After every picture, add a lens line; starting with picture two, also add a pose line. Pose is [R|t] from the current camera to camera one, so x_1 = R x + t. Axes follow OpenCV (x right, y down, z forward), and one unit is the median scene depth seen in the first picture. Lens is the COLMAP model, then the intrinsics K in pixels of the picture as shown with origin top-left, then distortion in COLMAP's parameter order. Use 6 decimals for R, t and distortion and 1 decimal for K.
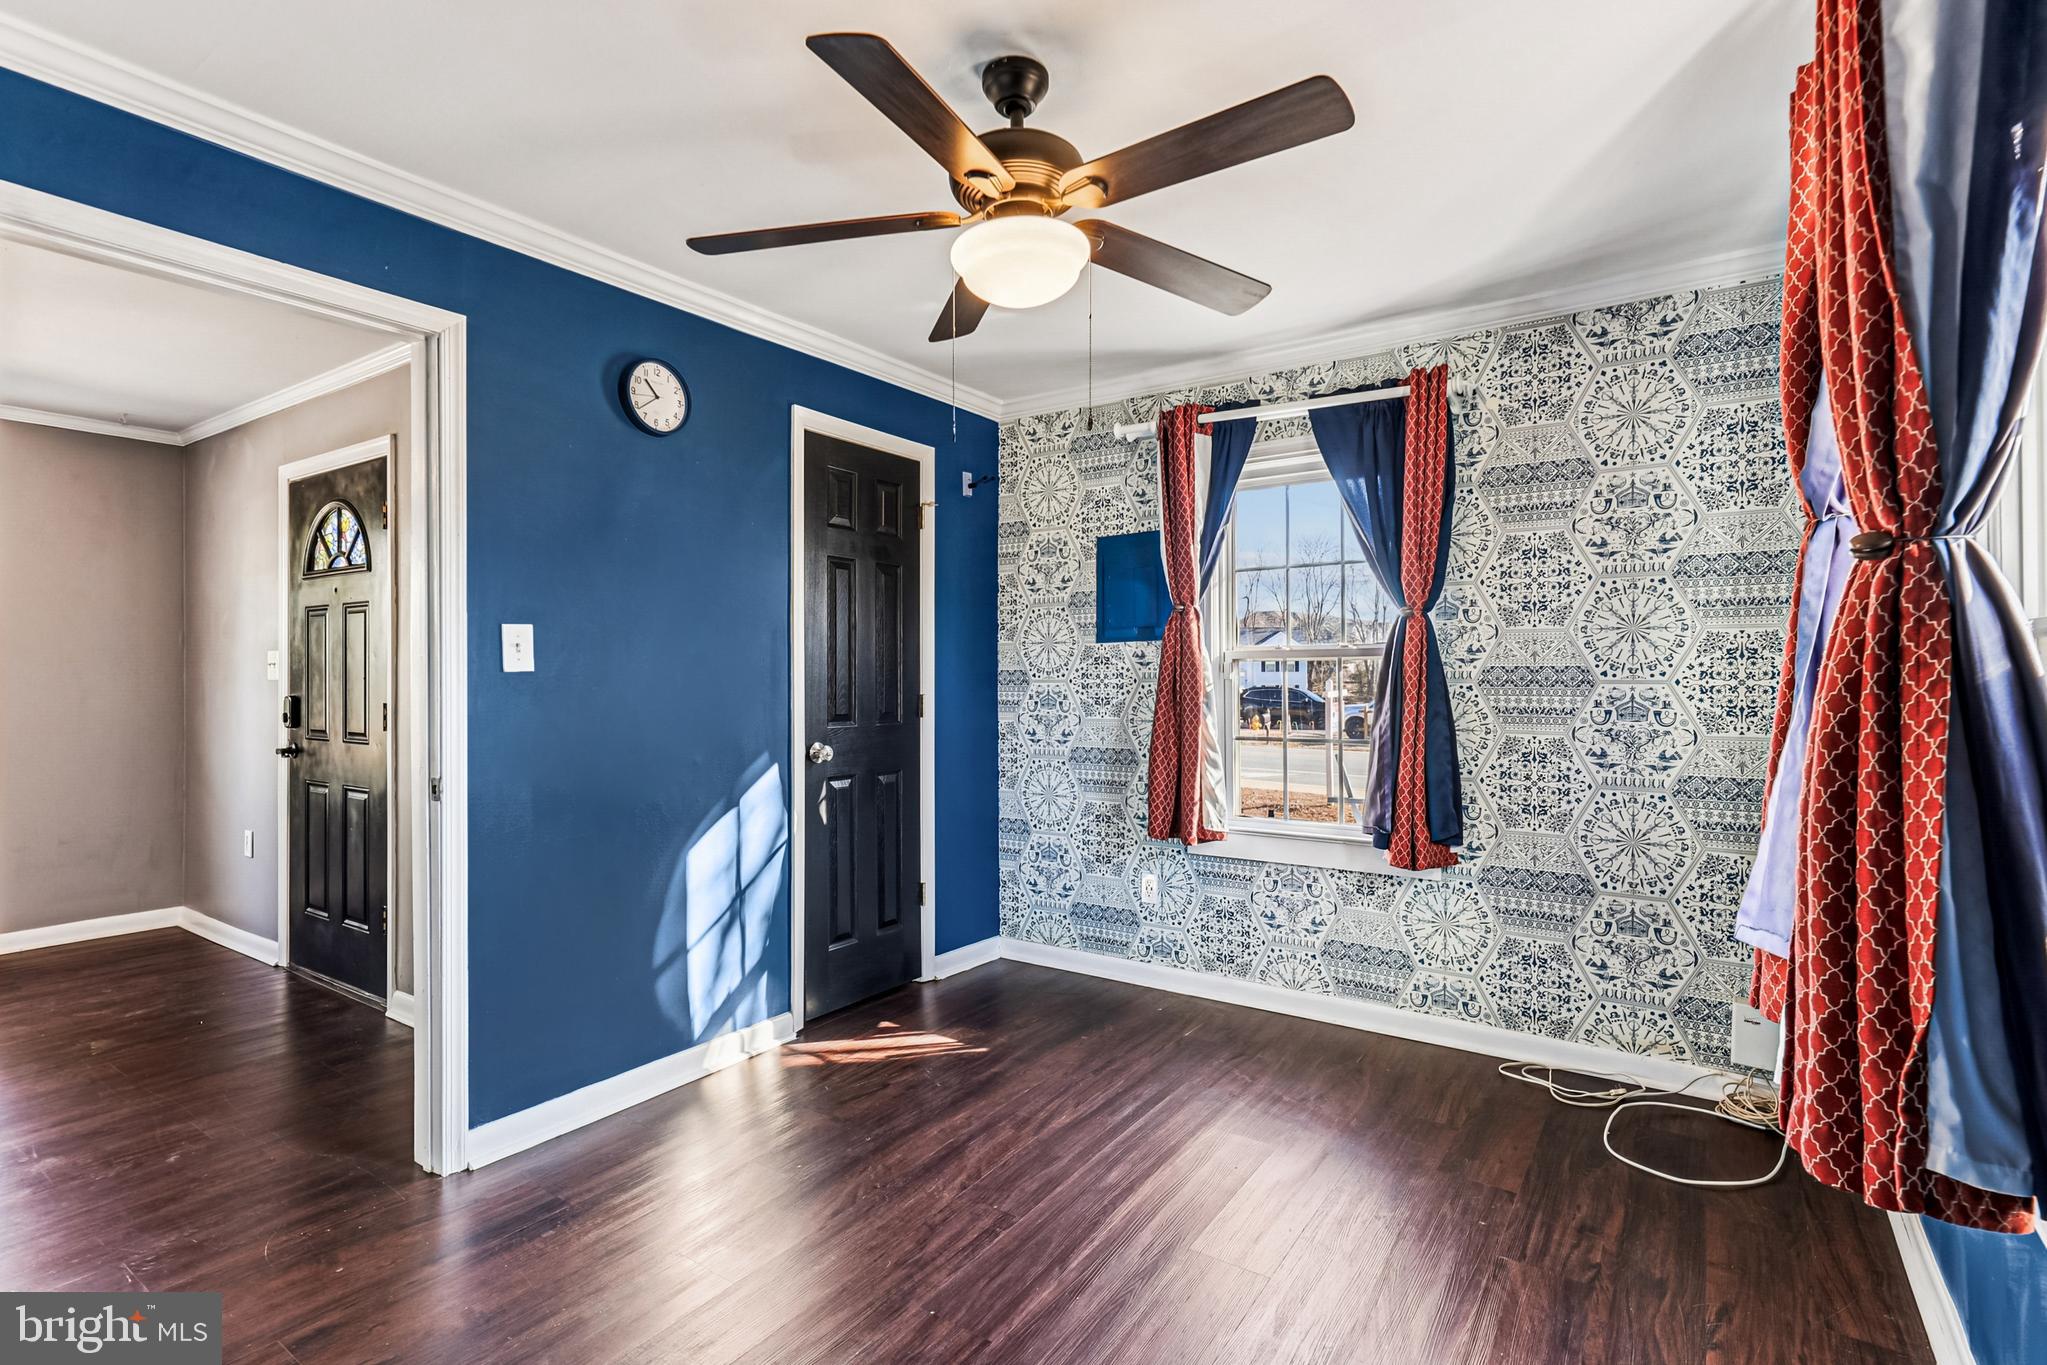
lens RADIAL K [[985.0, 0, 1029.7], [0, 985.0, 683.5], [0, 0, 1]] dist [0.005807, 0.001475]
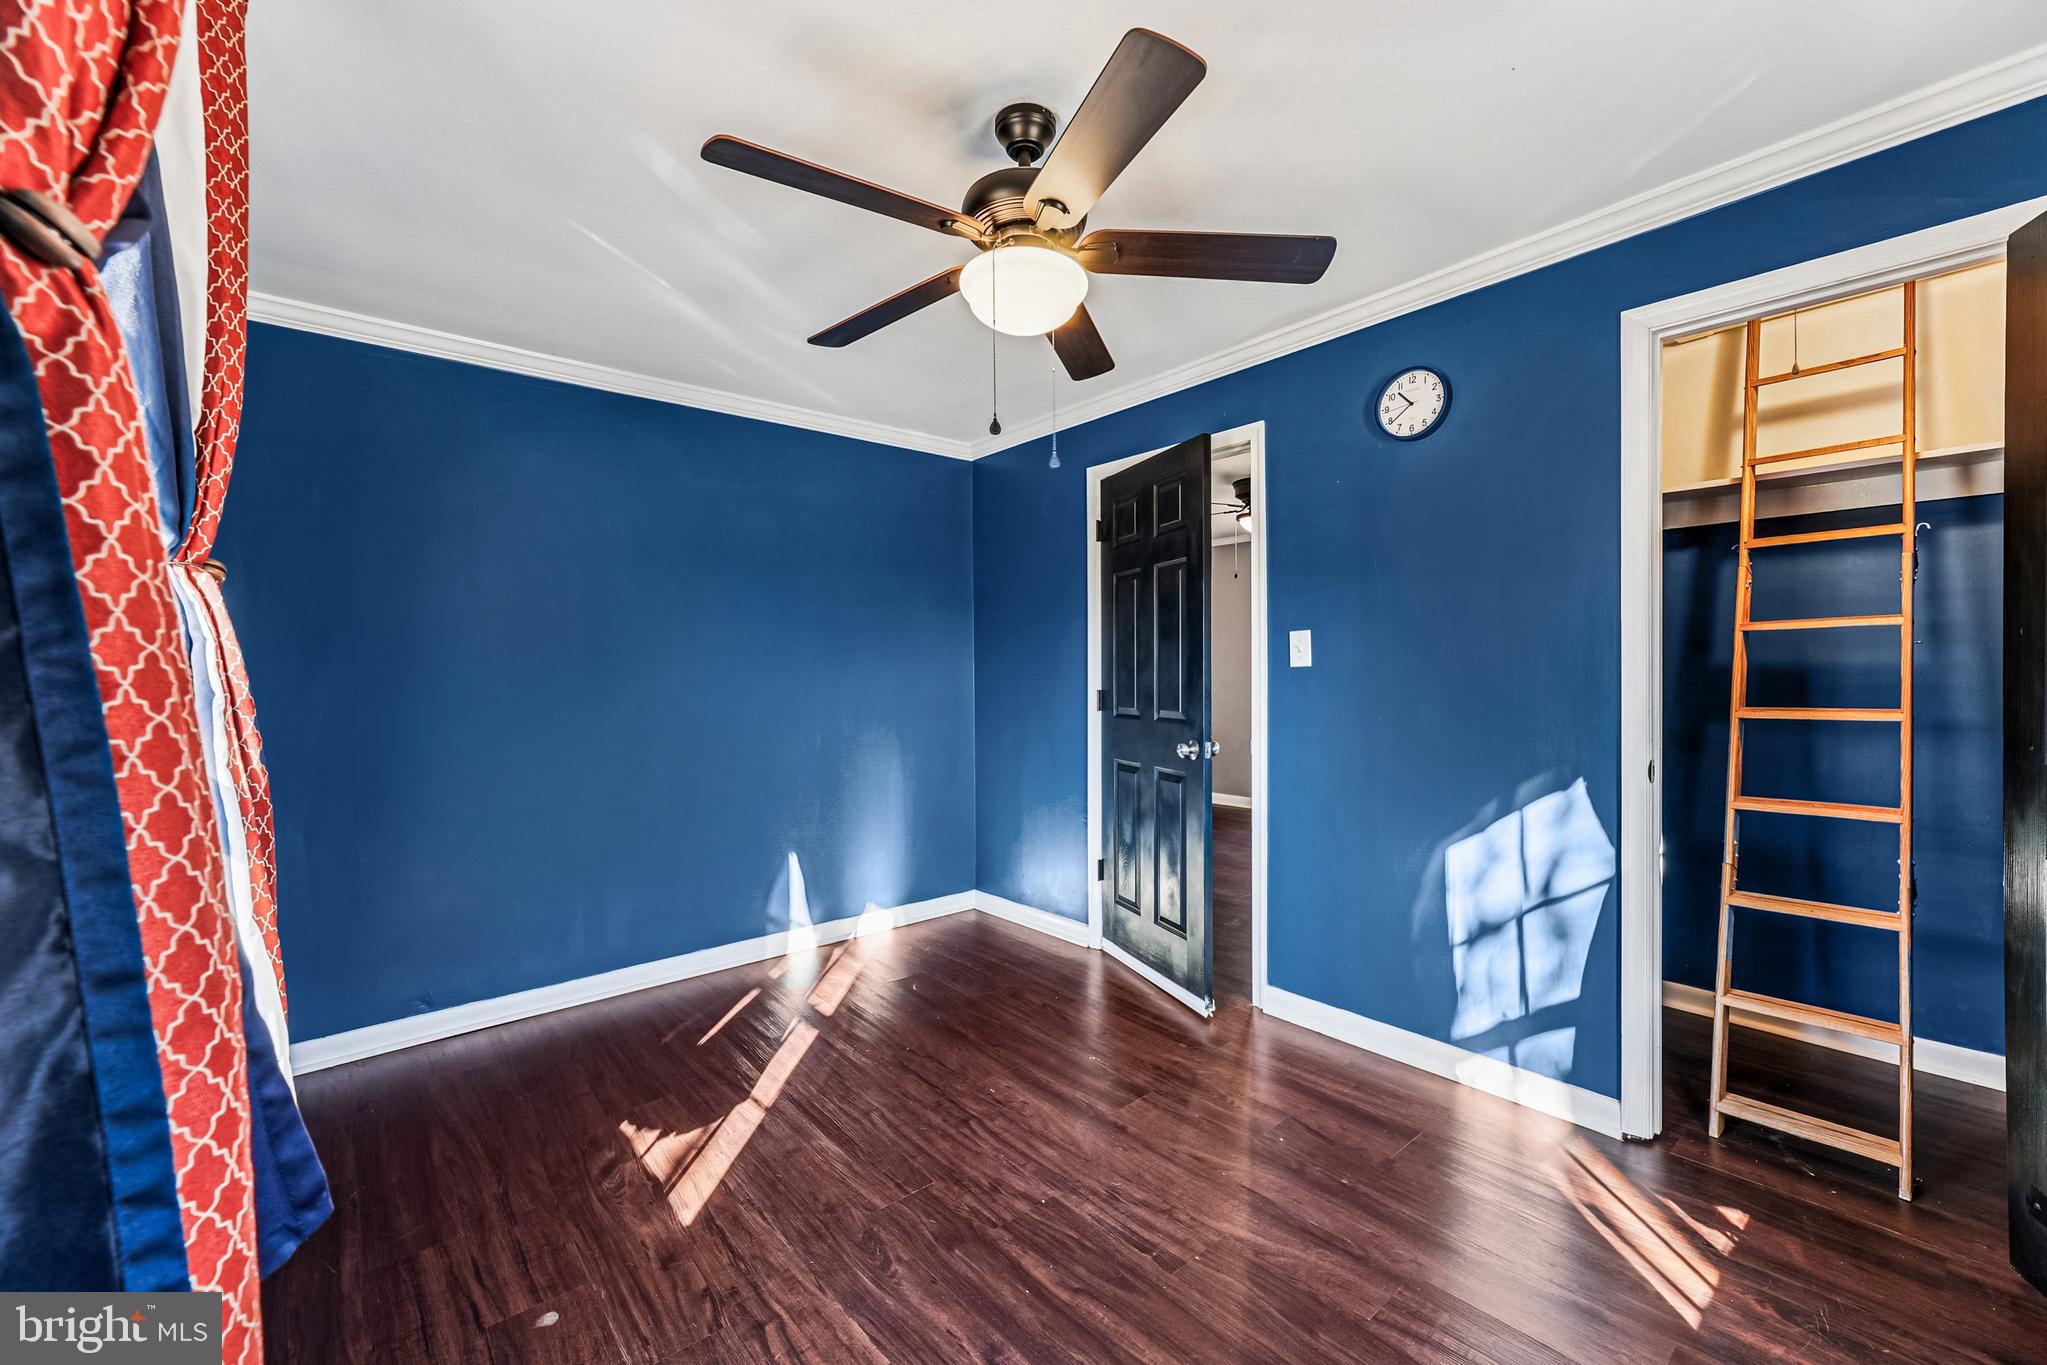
lens RADIAL K [[836.4, 0, 1015.1], [0, 836.4, 677.4], [0, 0, 1]] dist [0.016334, -0.000112]
pose [[-0.269315, 0.010258, -0.962998, 0.575131], [-0.001125, 0.999939, 0.010966, -0.008217], [0.963052, 0.004036, -0.269287, 0.800814]]
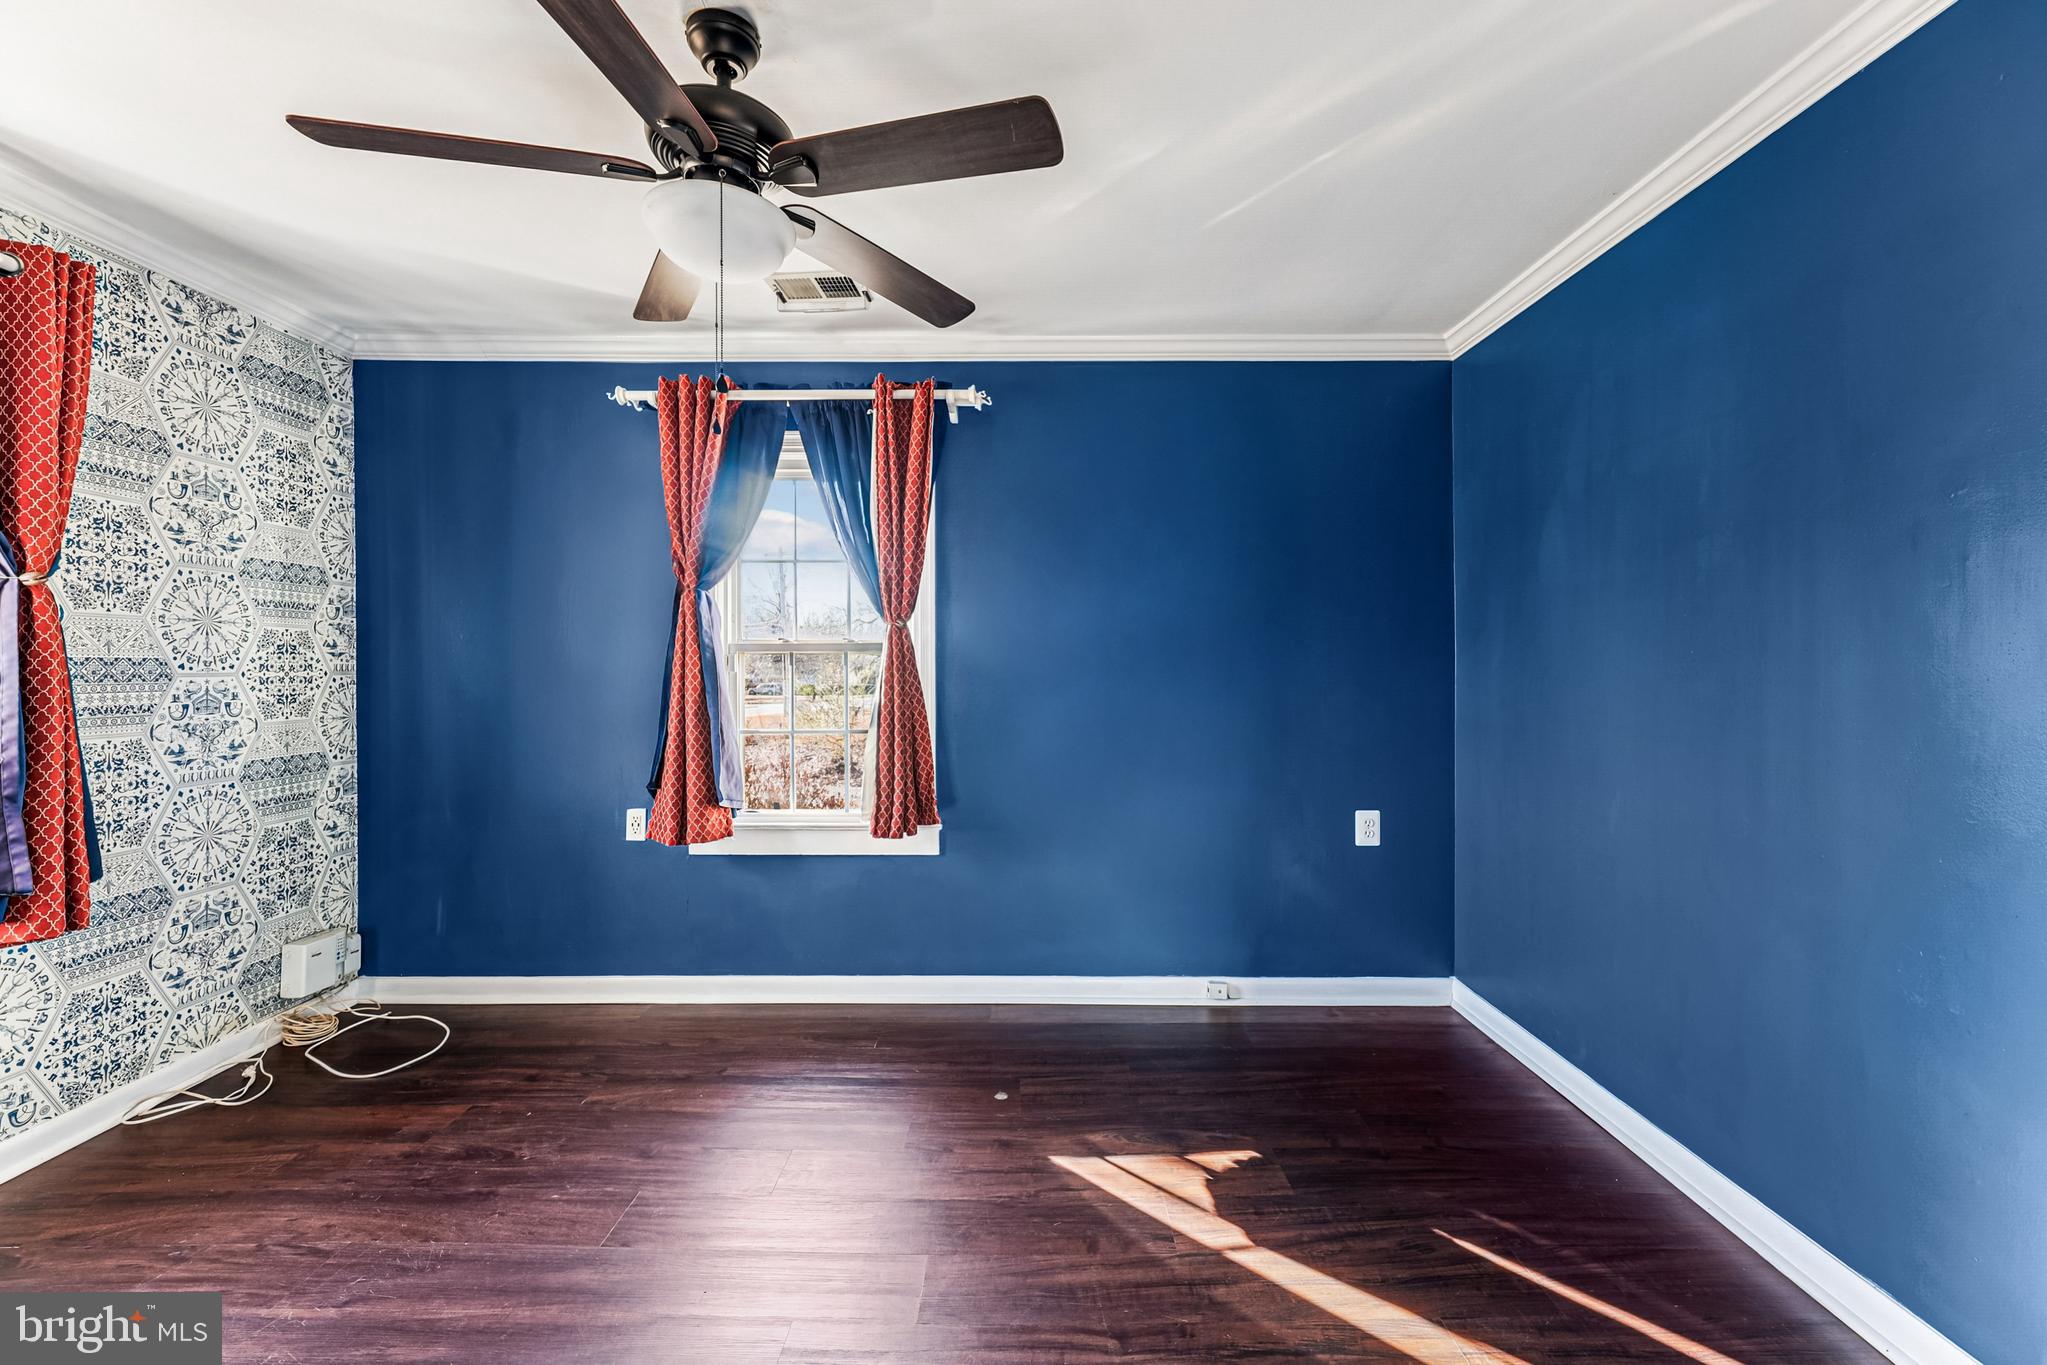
lens RADIAL K [[836.4, 0, 1013.4], [0, 836.4, 669.3], [0, 0, 1]] dist [0.016334, -0.000112]
pose [[-0.565455, -0.003941, 0.824770, -0.566191], [0.002003, 0.999979, 0.006151, -0.011058], [-0.824777, 0.005130, -0.565435, 0.822654]]
